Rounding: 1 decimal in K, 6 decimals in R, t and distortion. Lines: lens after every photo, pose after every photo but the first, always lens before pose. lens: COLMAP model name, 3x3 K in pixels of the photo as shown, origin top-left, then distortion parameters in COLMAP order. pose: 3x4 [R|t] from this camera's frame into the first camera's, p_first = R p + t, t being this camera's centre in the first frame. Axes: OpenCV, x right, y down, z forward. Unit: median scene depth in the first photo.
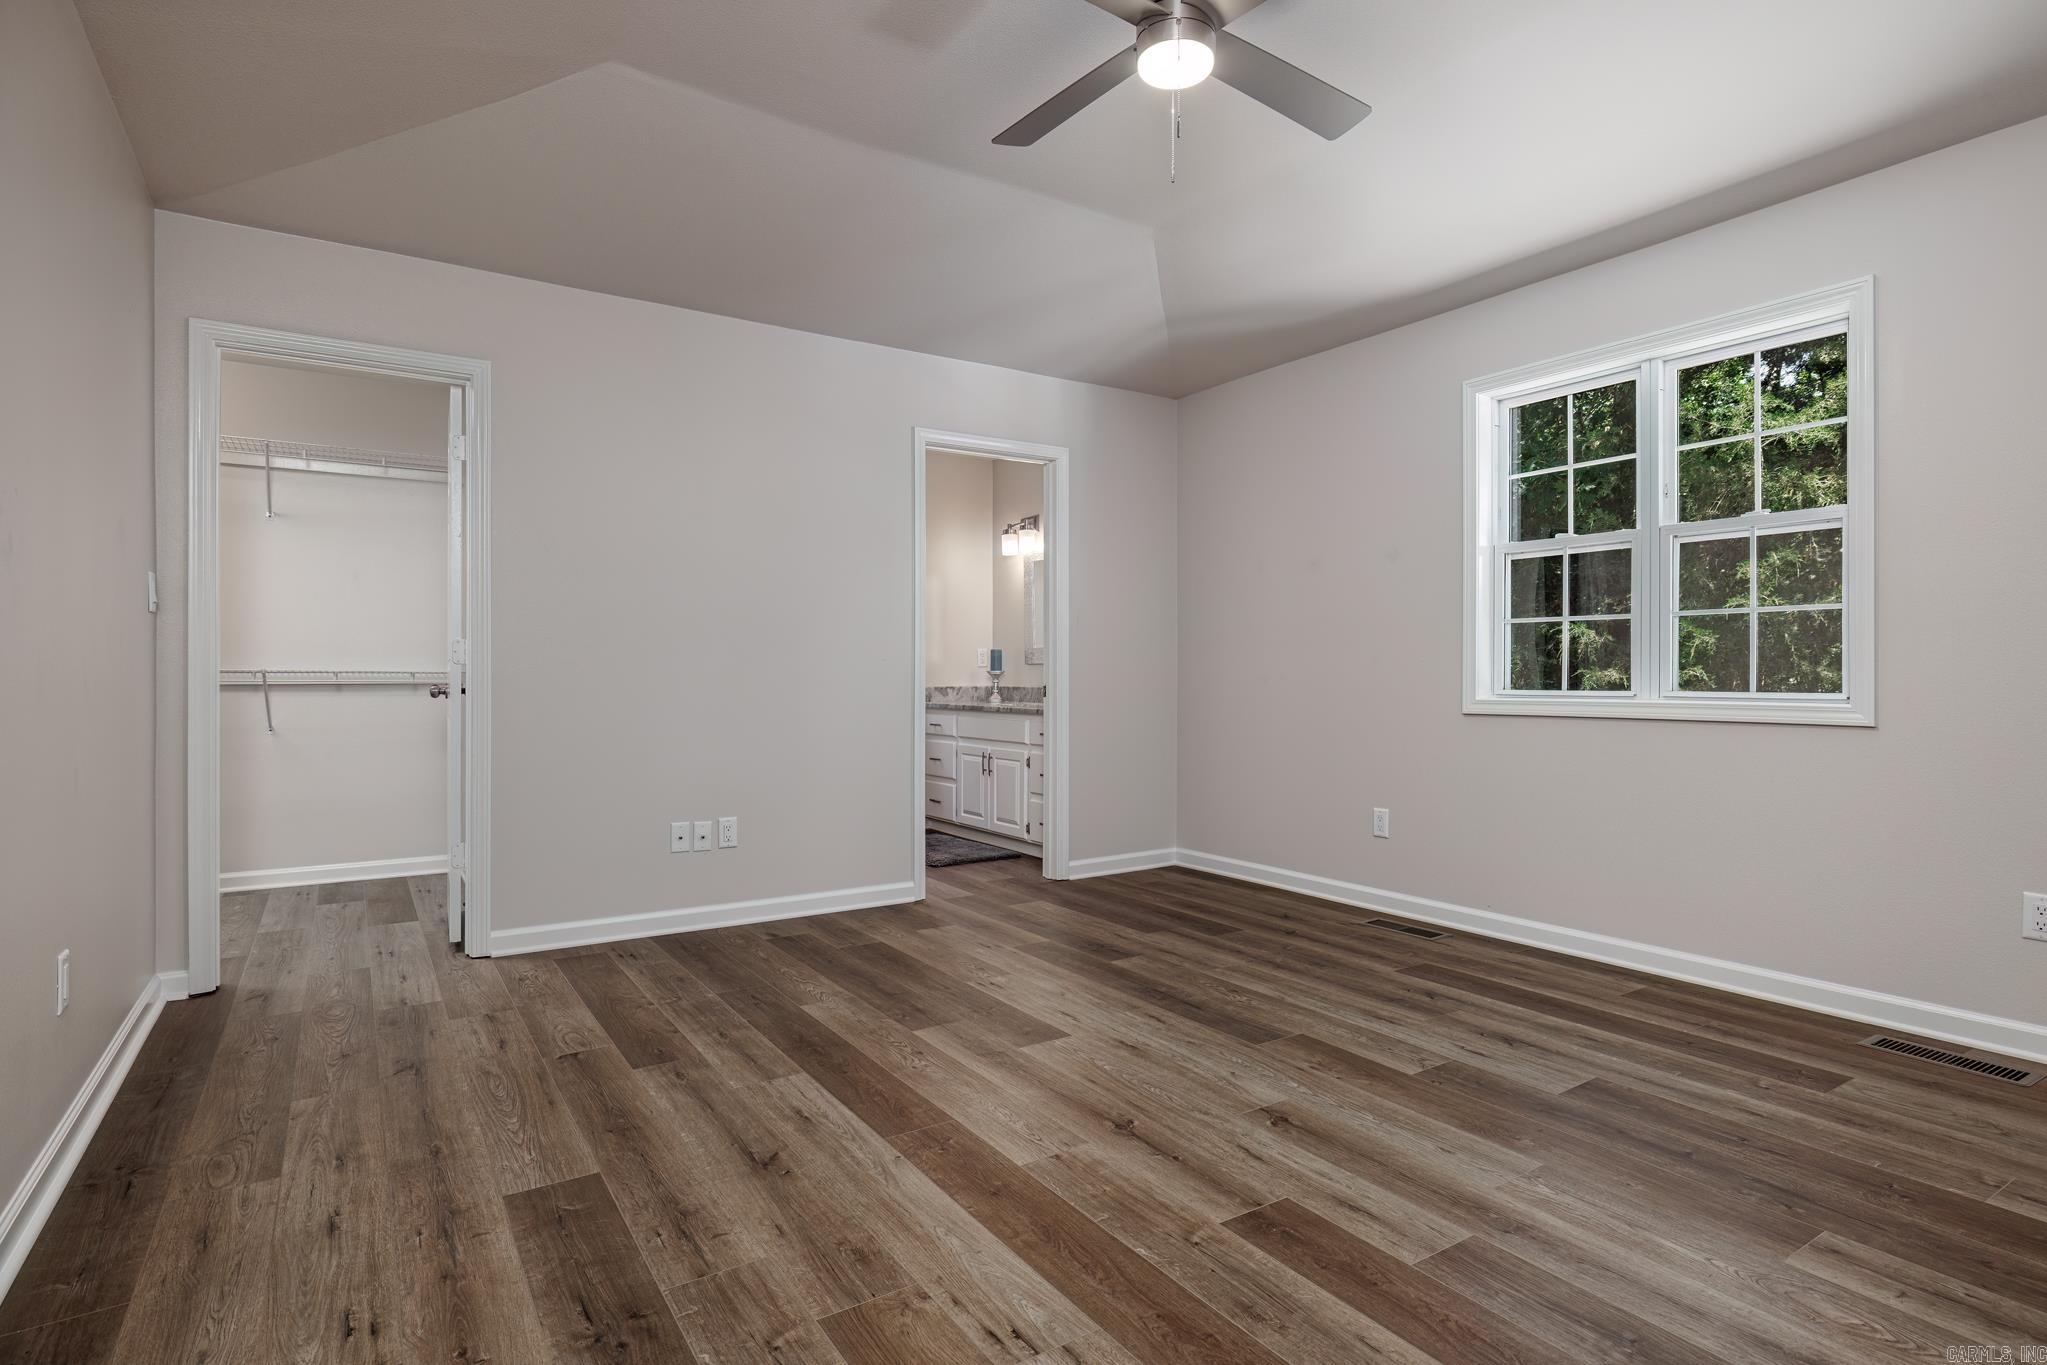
lens RADIAL K [[1032.9, 0, 1019.8], [0, 1032.9, 675.5], [0, 0, 1]] dist [-0.008082, 0.001933]
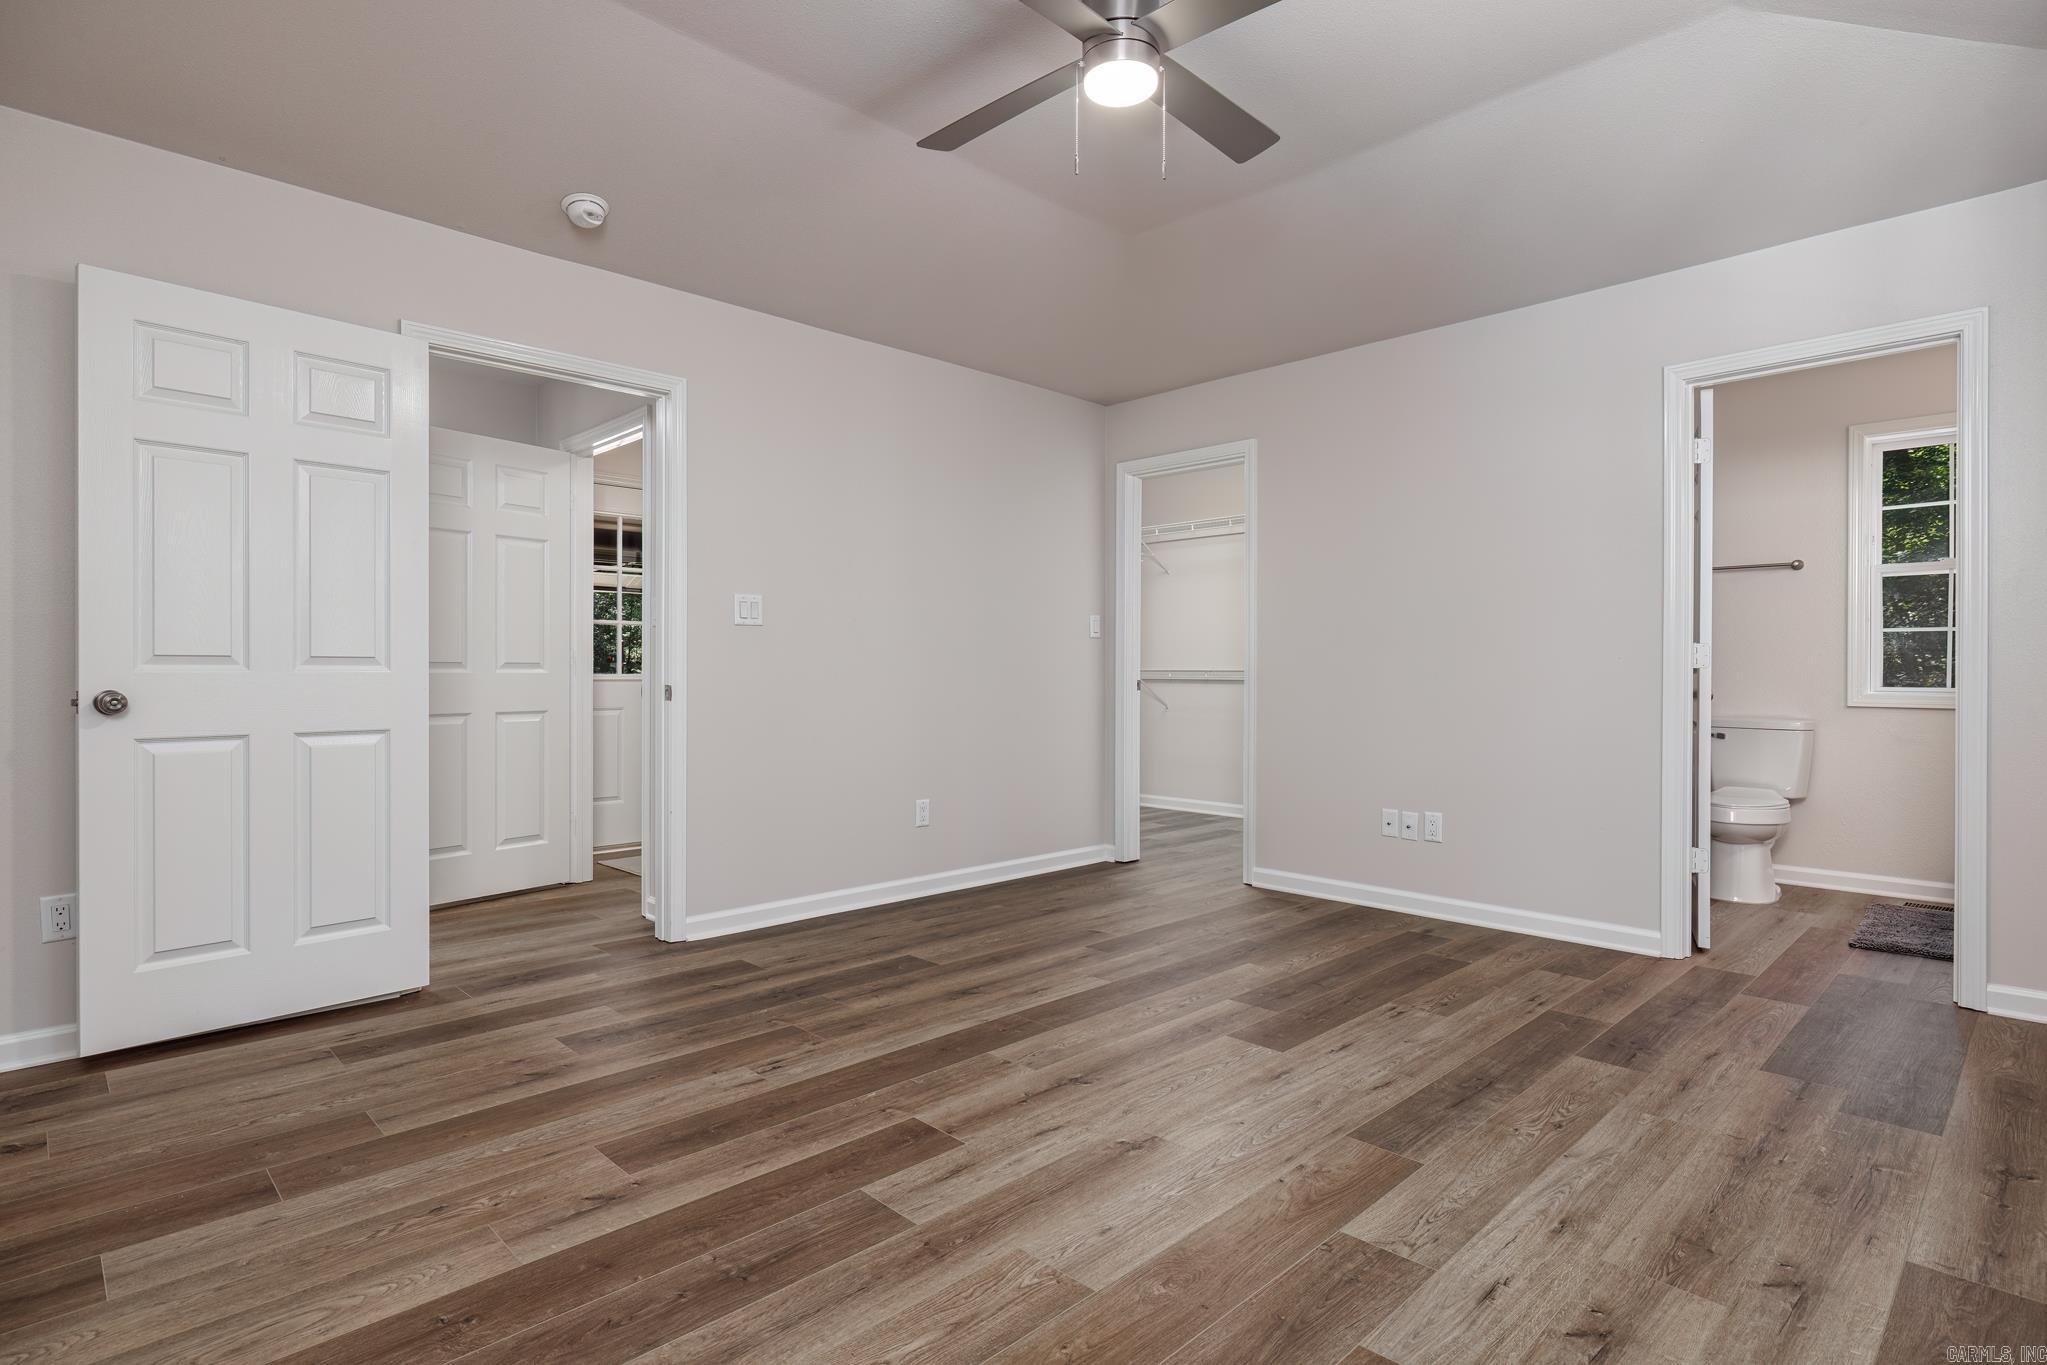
lens RADIAL K [[1032.9, 0, 1019.8], [0, 1032.9, 675.5], [0, 0, 1]] dist [-0.008082, 0.001933]
pose [[0.198572, 0.002523, -0.980083, 0.872658], [-0.006547, 0.999978, 0.001248, 0.004878], [0.980064, 0.006169, 0.198584, 0.542805]]
